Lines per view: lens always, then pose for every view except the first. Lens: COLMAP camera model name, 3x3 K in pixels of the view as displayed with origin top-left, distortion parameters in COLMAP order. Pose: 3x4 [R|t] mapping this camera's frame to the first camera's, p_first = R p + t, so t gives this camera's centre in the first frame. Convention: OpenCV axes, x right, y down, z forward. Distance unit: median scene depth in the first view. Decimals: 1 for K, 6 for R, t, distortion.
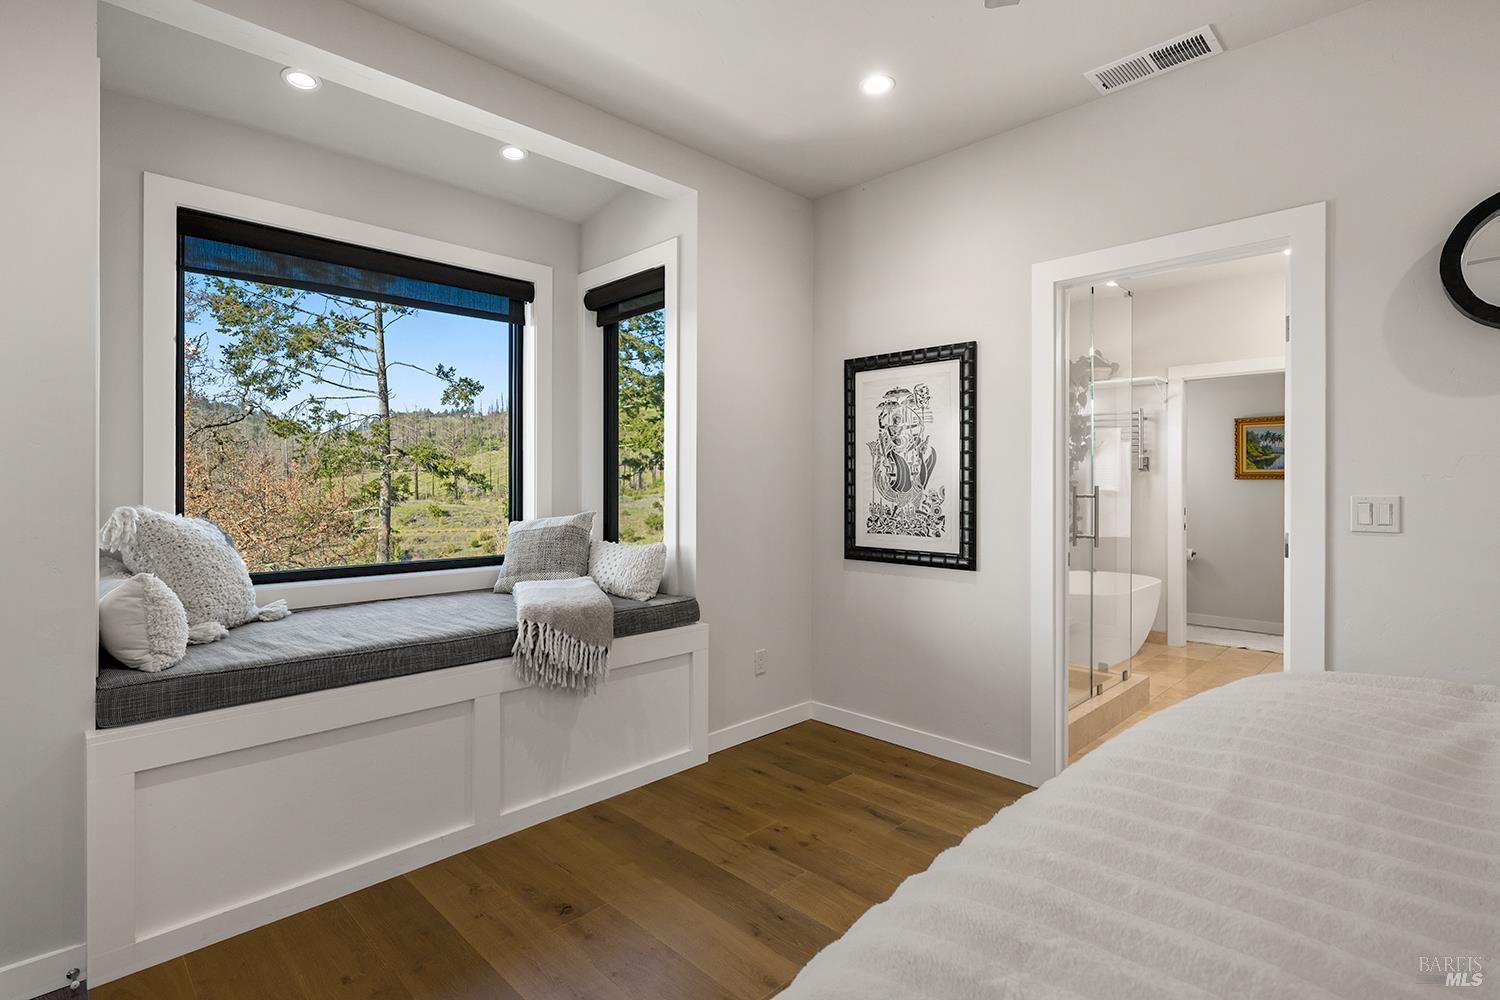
lens RADIAL K [[722.2, 0, 748.3], [0, 722.2, 481.9], [0, 0, 1]] dist [0.002182, 0.000148]
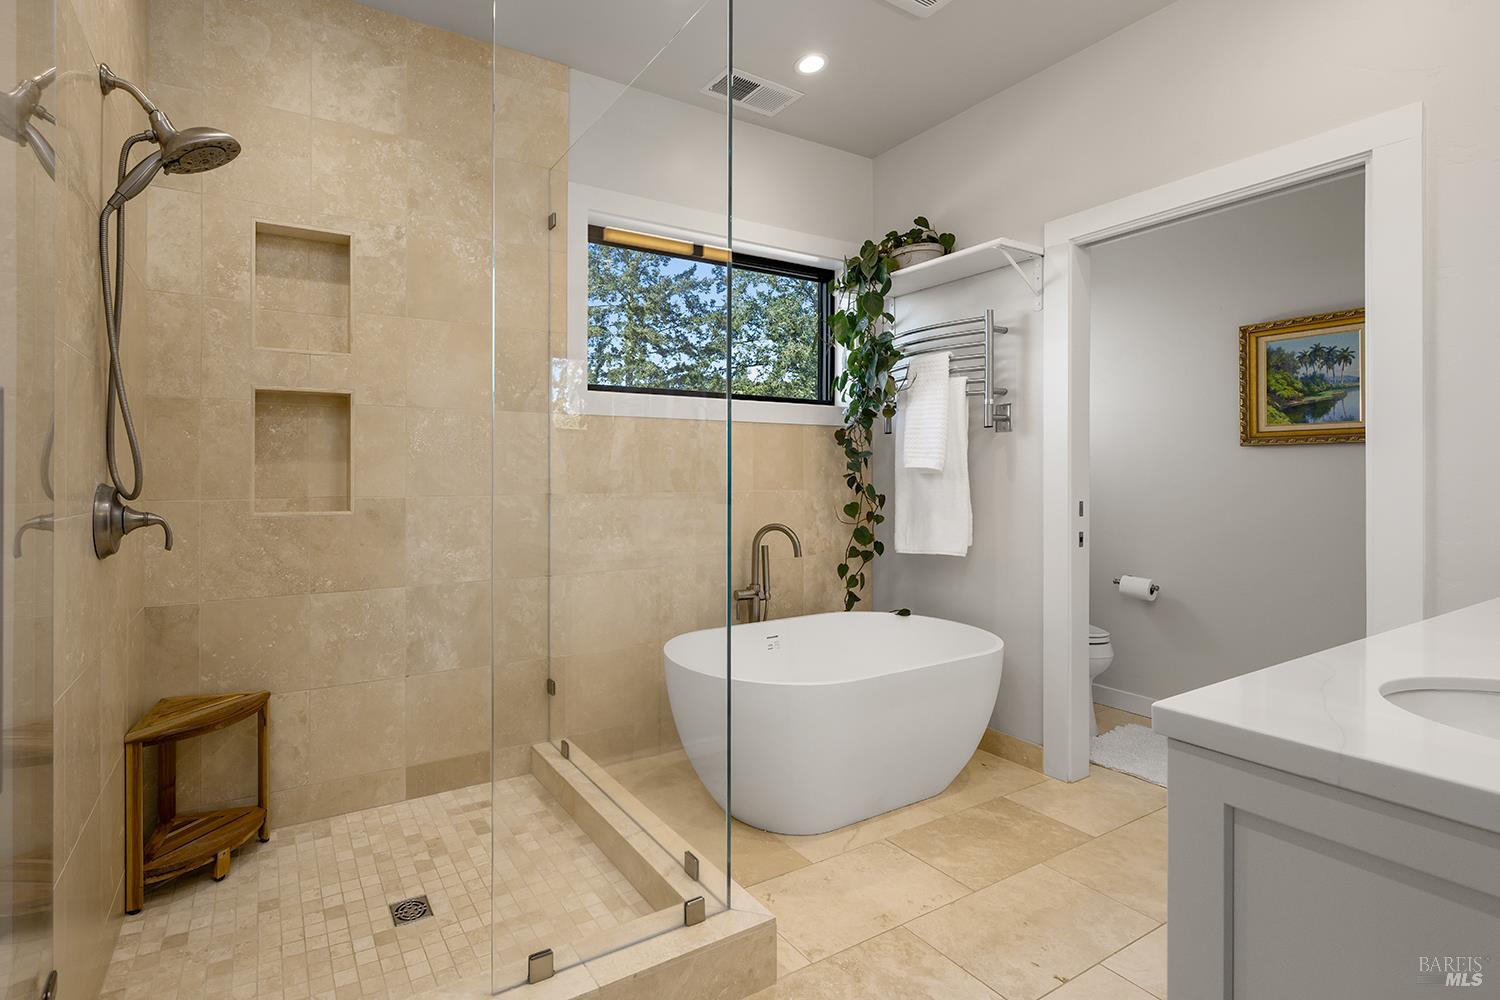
lens RADIAL K [[667.3, 0, 614.8], [0, 667.3, 475.7], [0, 0, 1]] dist [0.002084, 0.000866]
pose [[0.952892, -0.002947, -0.303296, 0.405391], [0.003529, 0.999993, 0.001373, 0.015384], [0.303290, -0.002379, 0.952895, 0.428313]]
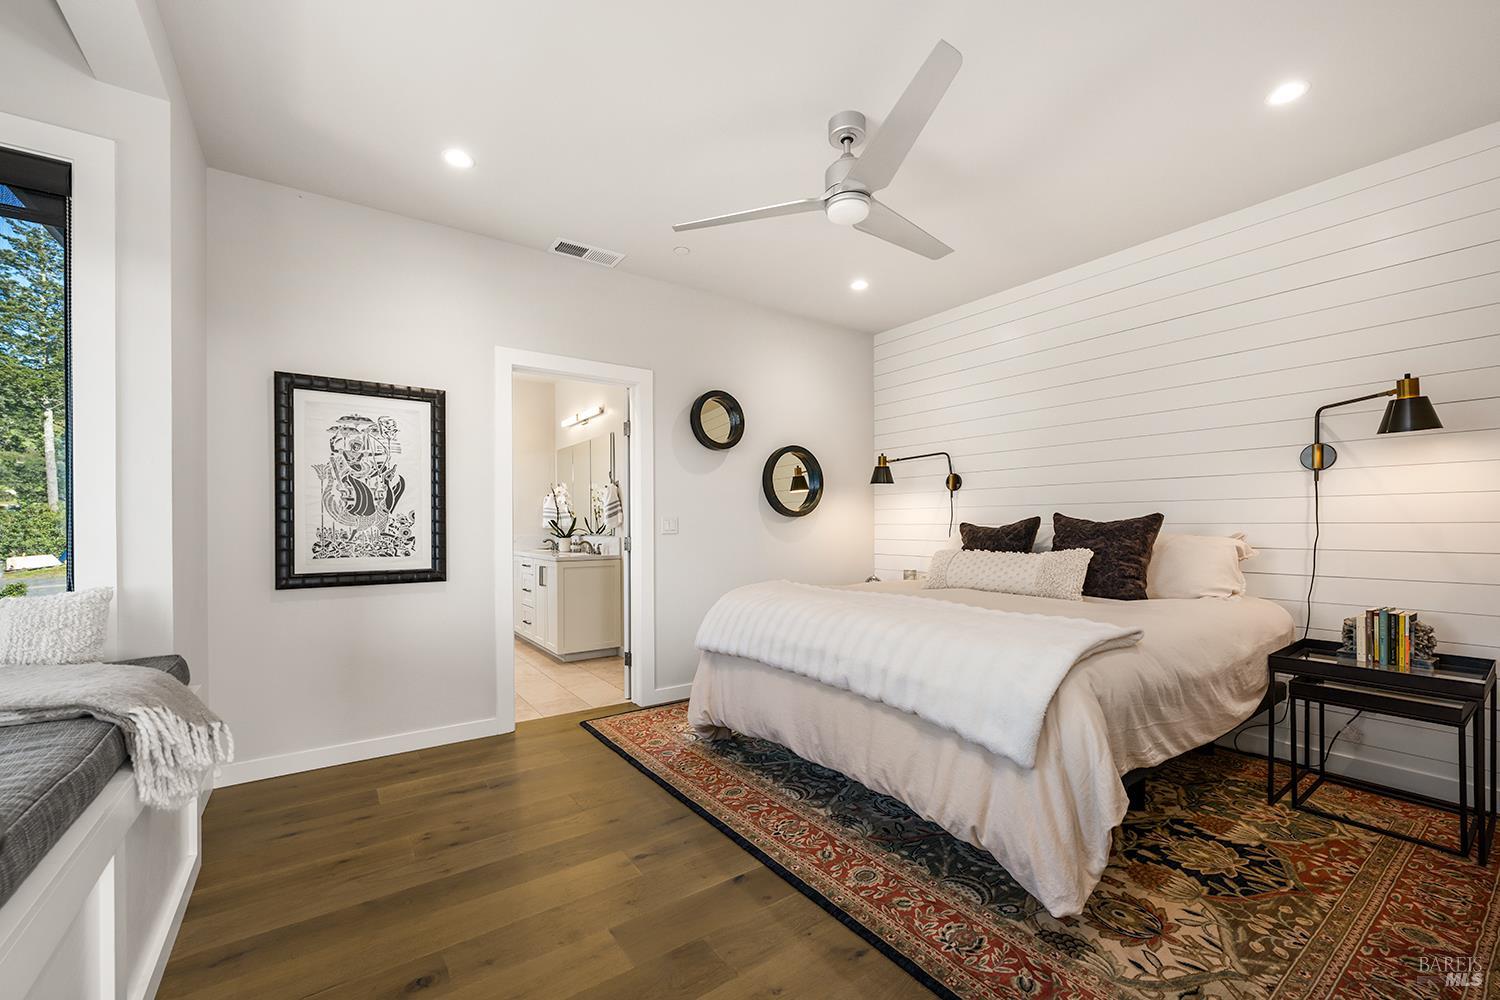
lens RADIAL K [[609.4, 0, 752.3], [0, 609.4, 523.0], [0, 0, 1]] dist [-0.000147, -0.000037]
pose [[0.164313, 0.001479, 0.986407, -0.329784], [0.001407, 0.999998, -0.001733, 0.015400], [-0.986407, 0.001673, 0.164310, 0.177252]]
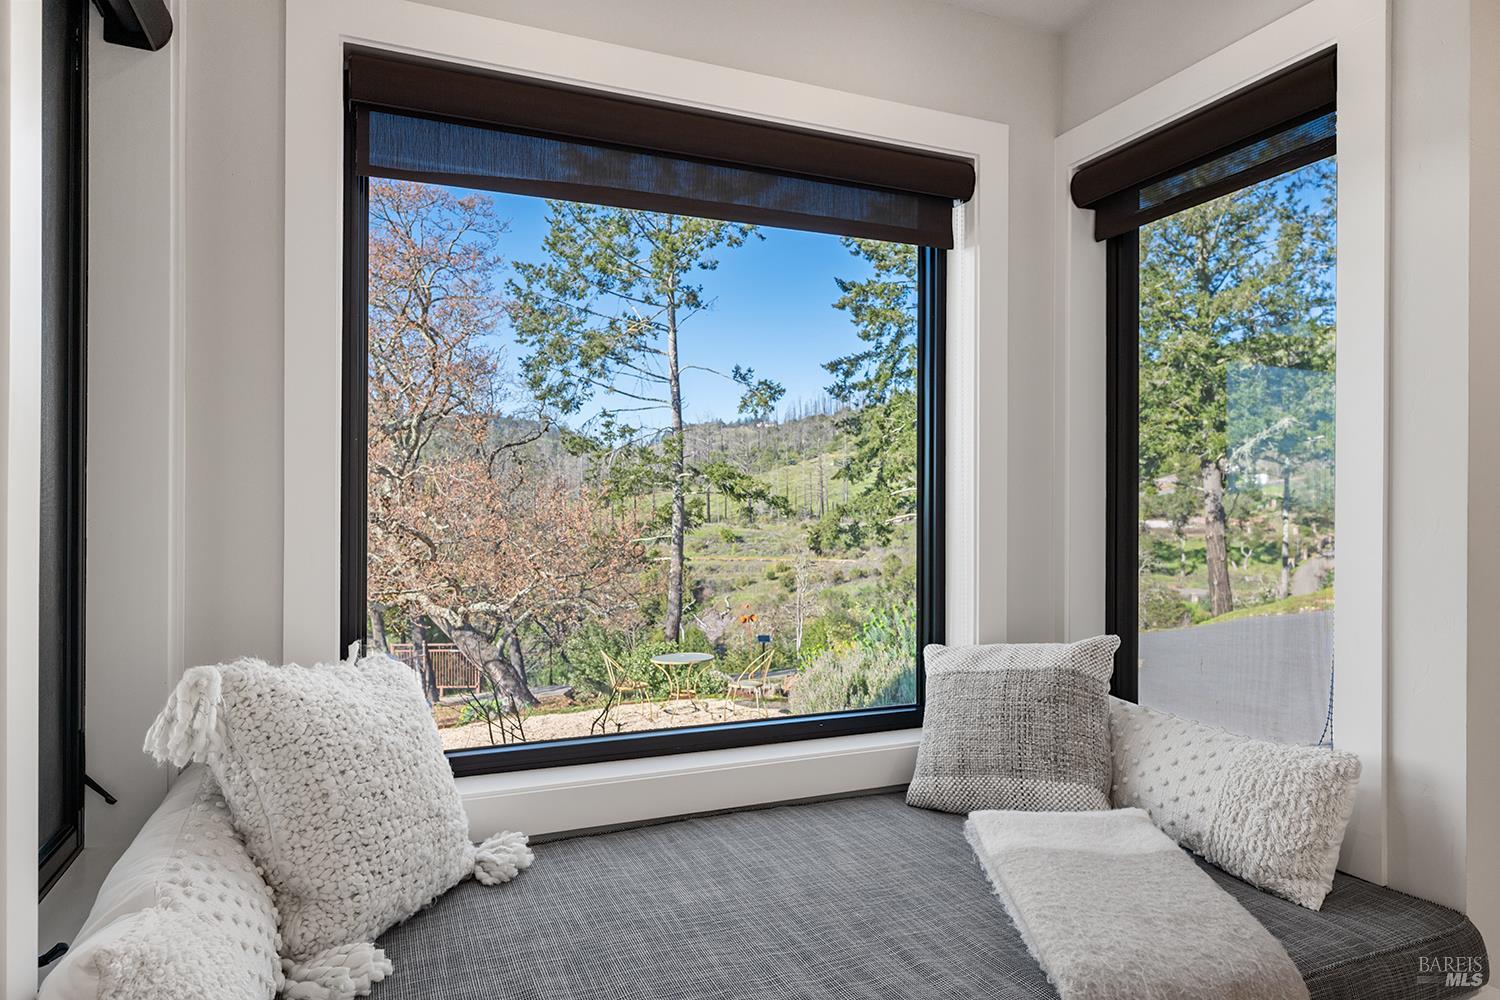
lens RADIAL K [[888.2, 0, 750.0], [0, 888.2, 500.0], [0, 0, 1]] dist [-0.002273, -0.000416]
pose [[0.927775, 0.001794, -0.373135, -0.136262], [-0.002320, 0.999997, -0.000961, -0.027994], [0.373133, 0.001757, 0.927776, 0.247458]]
